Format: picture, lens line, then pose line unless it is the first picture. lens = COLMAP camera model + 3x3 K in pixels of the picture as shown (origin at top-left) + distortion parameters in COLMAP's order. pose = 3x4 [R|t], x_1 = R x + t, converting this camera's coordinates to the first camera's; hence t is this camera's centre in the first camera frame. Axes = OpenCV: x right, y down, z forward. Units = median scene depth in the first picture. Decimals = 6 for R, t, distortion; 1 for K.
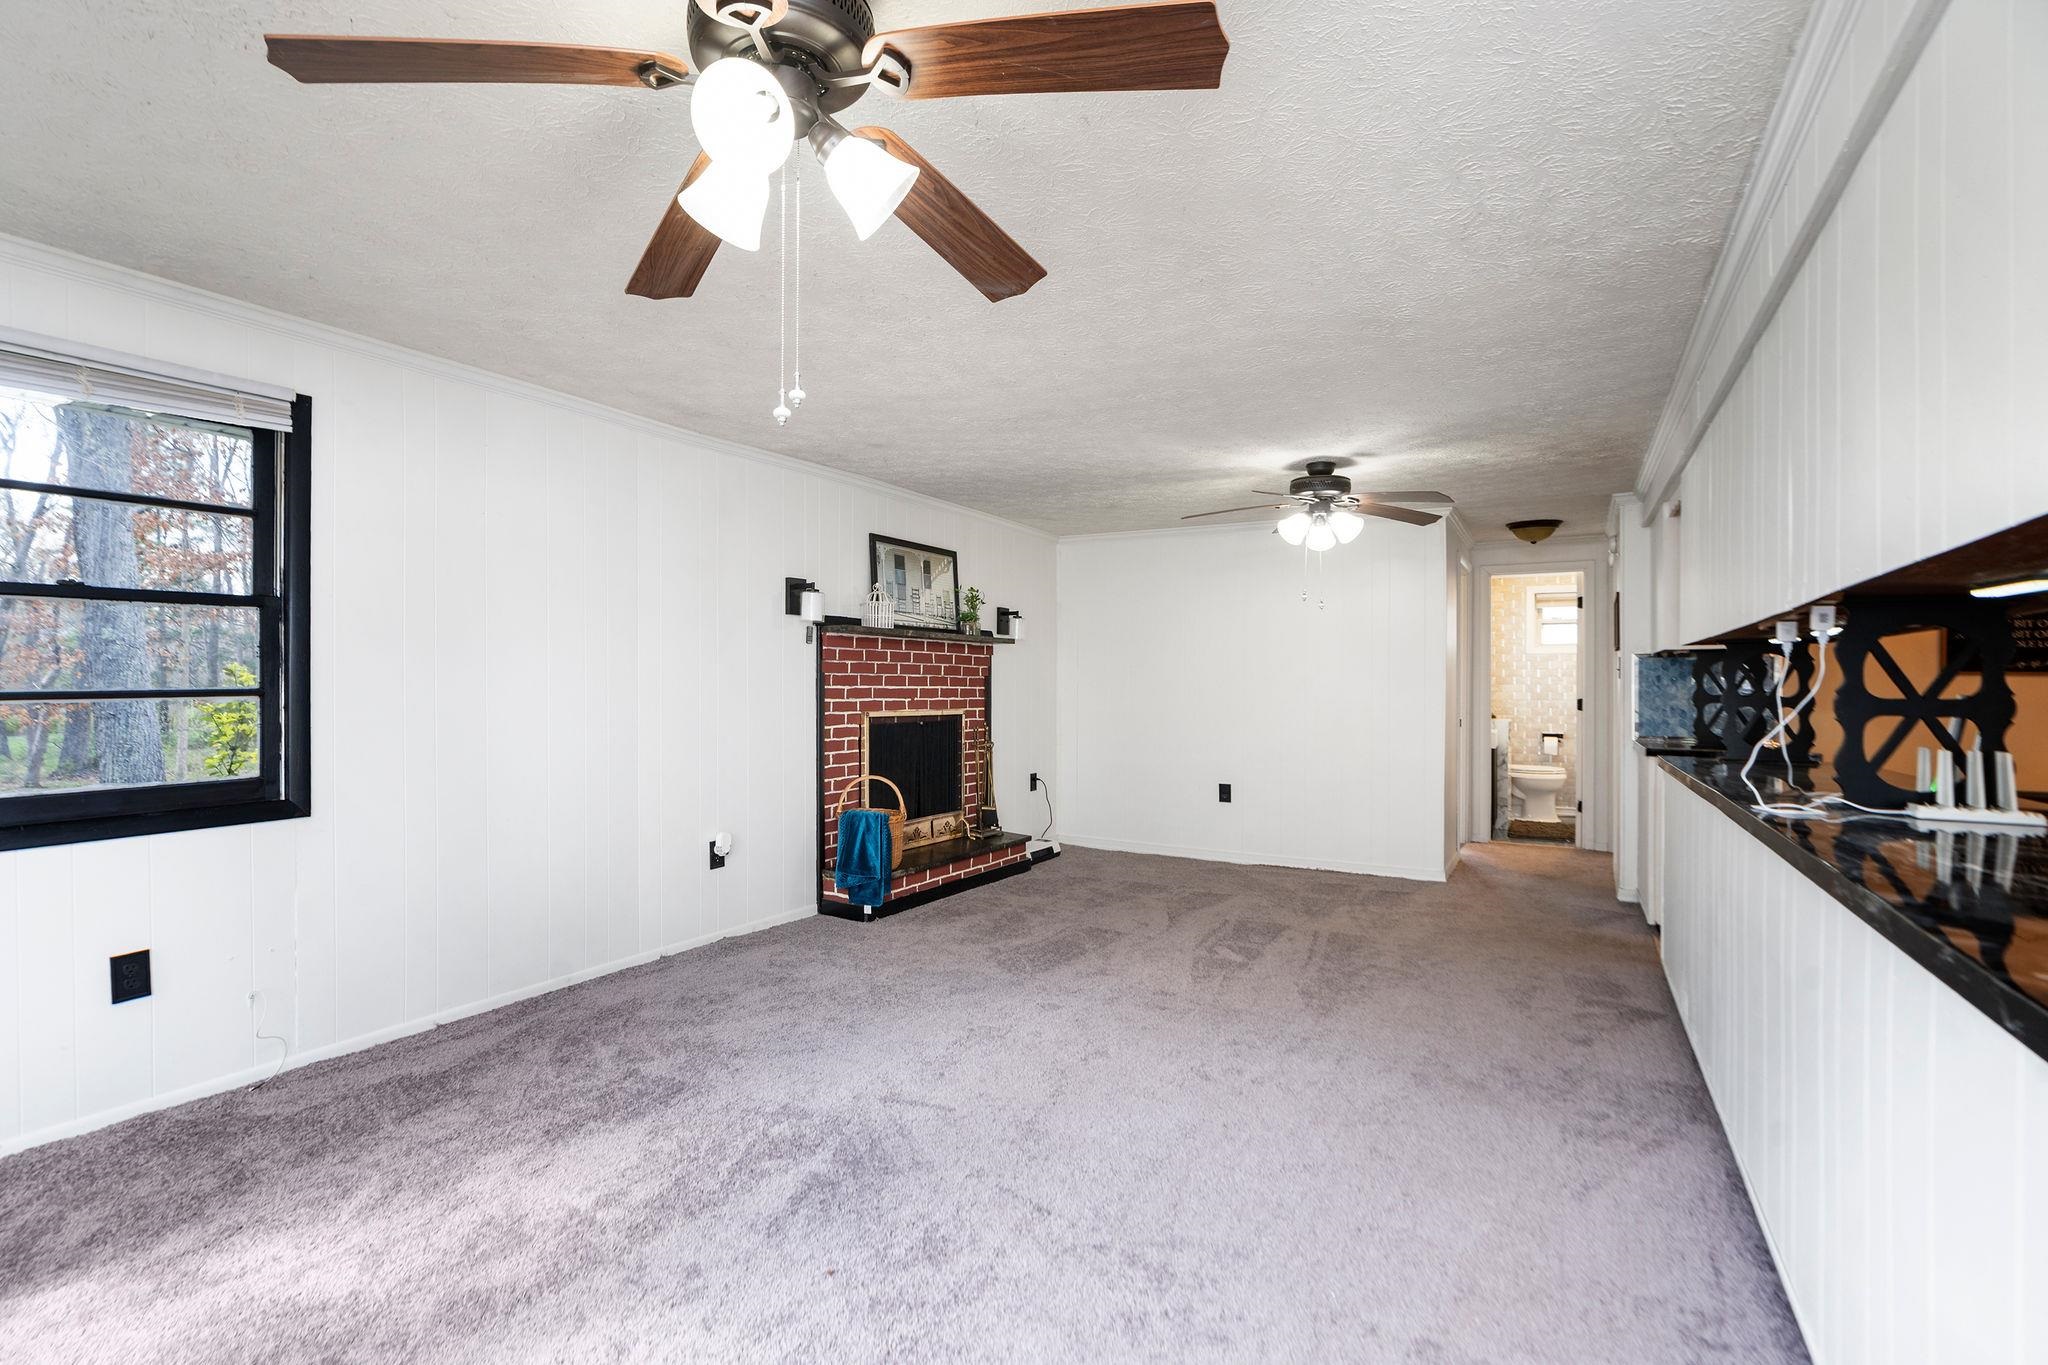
lens RADIAL K [[947.2, 0, 996.5], [0, 947.2, 686.3], [0, 0, 1]] dist [-0.000936, -0.000195]
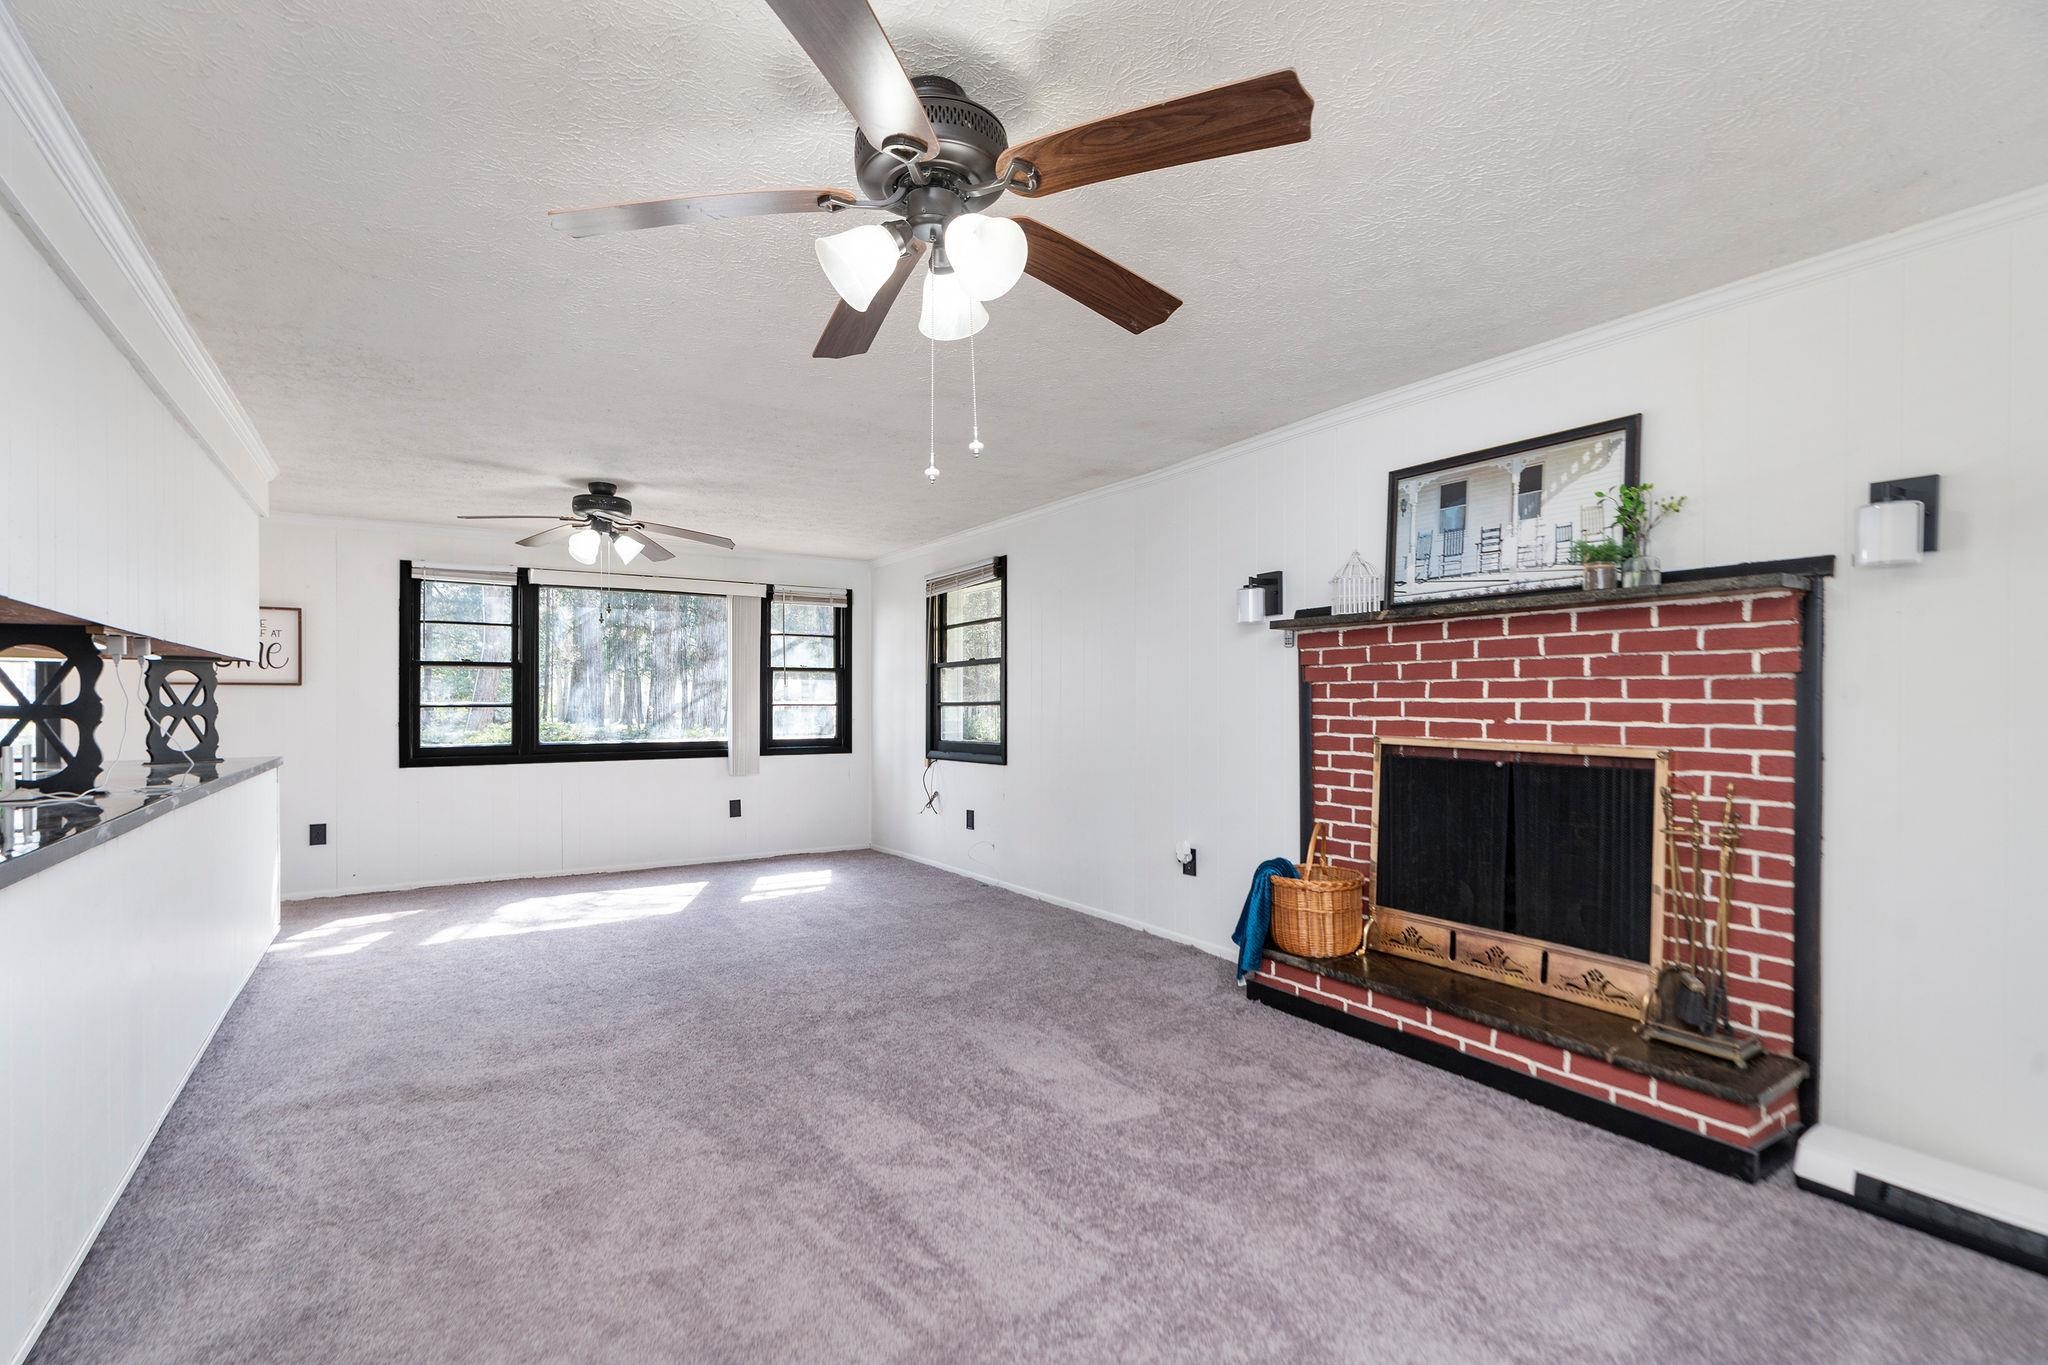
lens RADIAL K [[950.0, 0, 1023.5], [0, 950.0, 704.9], [0, 0, 1]] dist [0.000592, 0.000042]
pose [[-0.437949, 0.004294, -0.898990, 0.567342], [0.001619, 0.999991, 0.003988, 0.001178], [0.898999, 0.000292, -0.437951, 1.018908]]
